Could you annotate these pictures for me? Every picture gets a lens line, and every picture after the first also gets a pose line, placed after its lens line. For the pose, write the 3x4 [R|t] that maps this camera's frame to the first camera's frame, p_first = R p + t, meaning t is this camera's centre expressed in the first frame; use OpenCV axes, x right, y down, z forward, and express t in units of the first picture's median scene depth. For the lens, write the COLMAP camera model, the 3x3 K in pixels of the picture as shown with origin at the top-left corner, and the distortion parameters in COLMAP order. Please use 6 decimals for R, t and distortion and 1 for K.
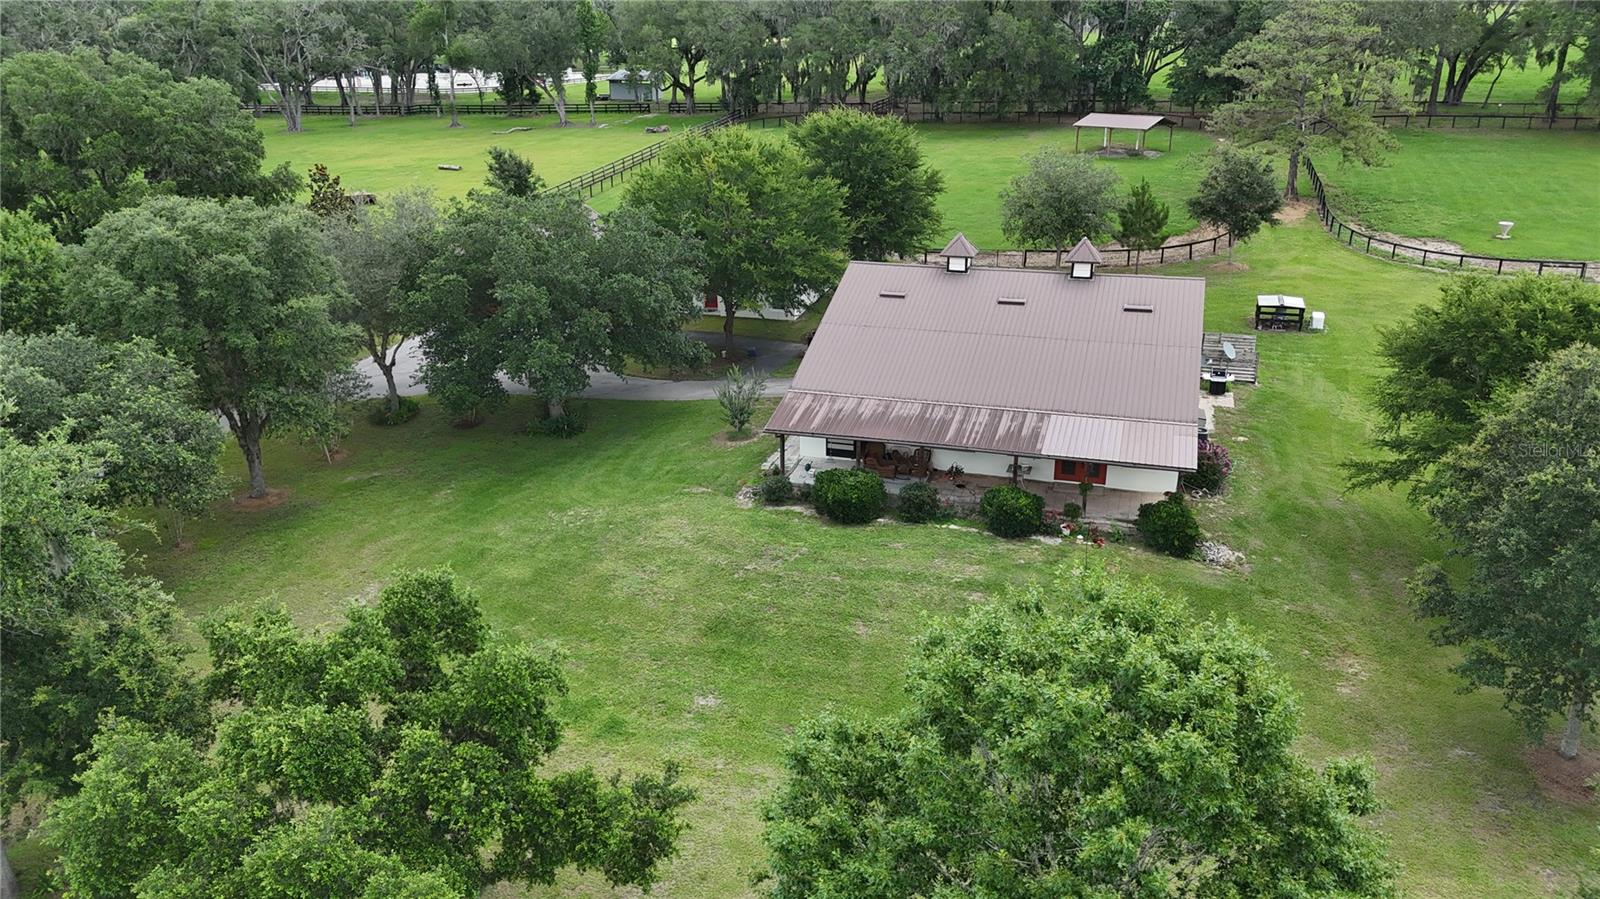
lens RADIAL K [[1184.2, 0, 800.2], [0, 1184.2, 449.2], [0, 0, 1]] dist [0.060583, -0.051309]
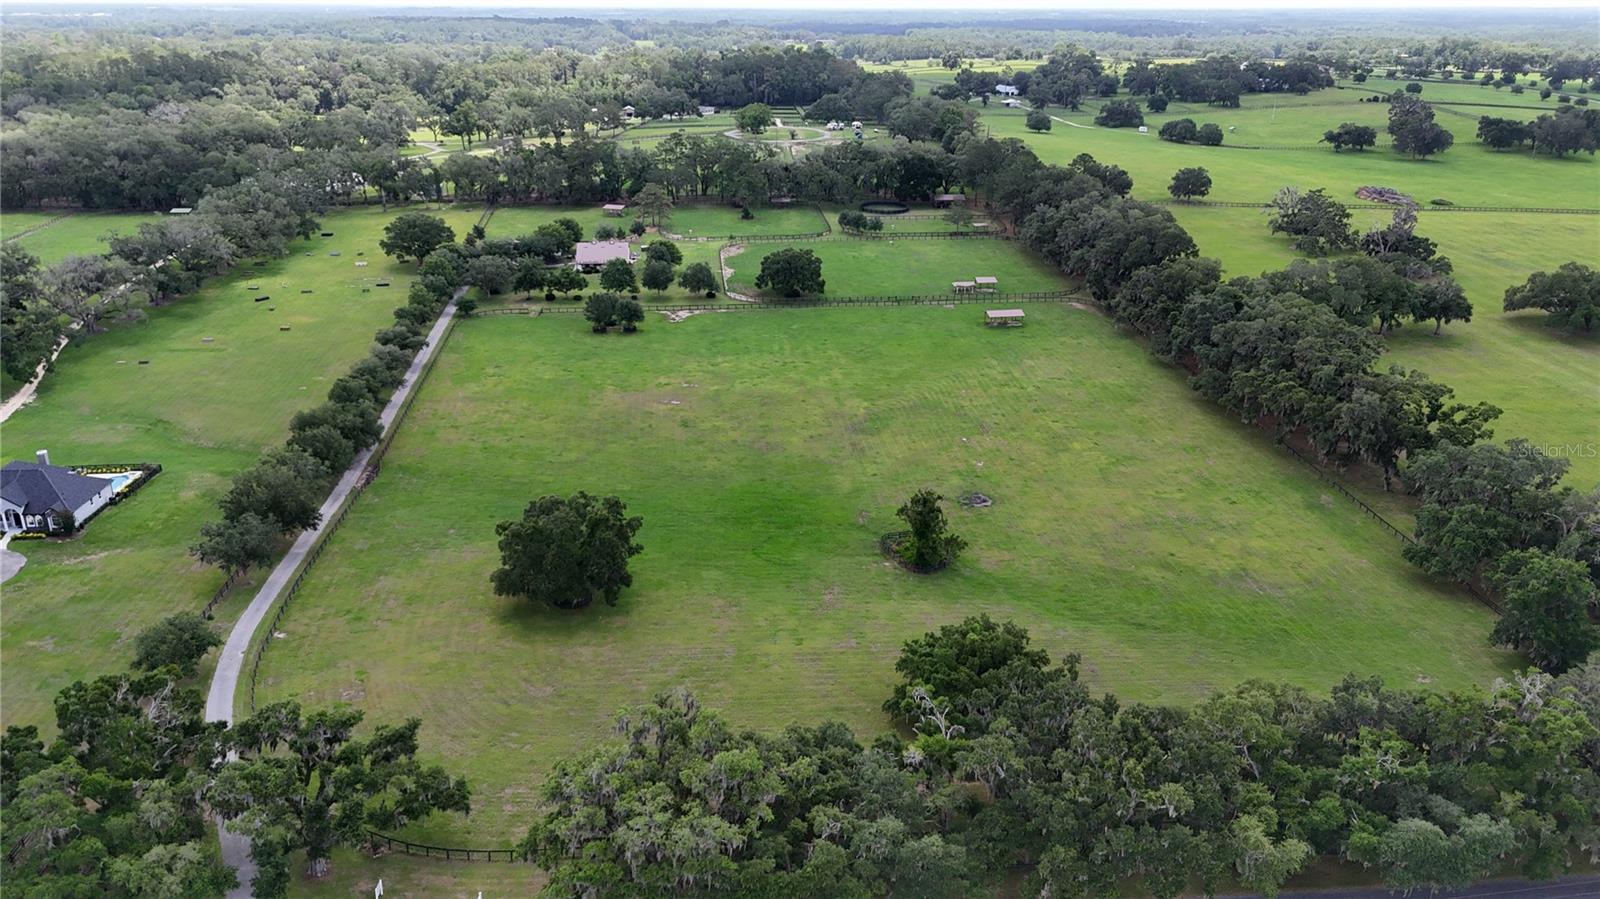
lens RADIAL K [[1184.2, 0, 799.8], [0, 1184.2, 449.4], [0, 0, 1]] dist [0.060583, -0.051309]
pose [[0.919392, -0.097061, 0.381180, -0.831681], [0.102832, 0.994685, 0.005254, 0.623352], [-0.379664, 0.034367, 0.924486, -3.170319]]
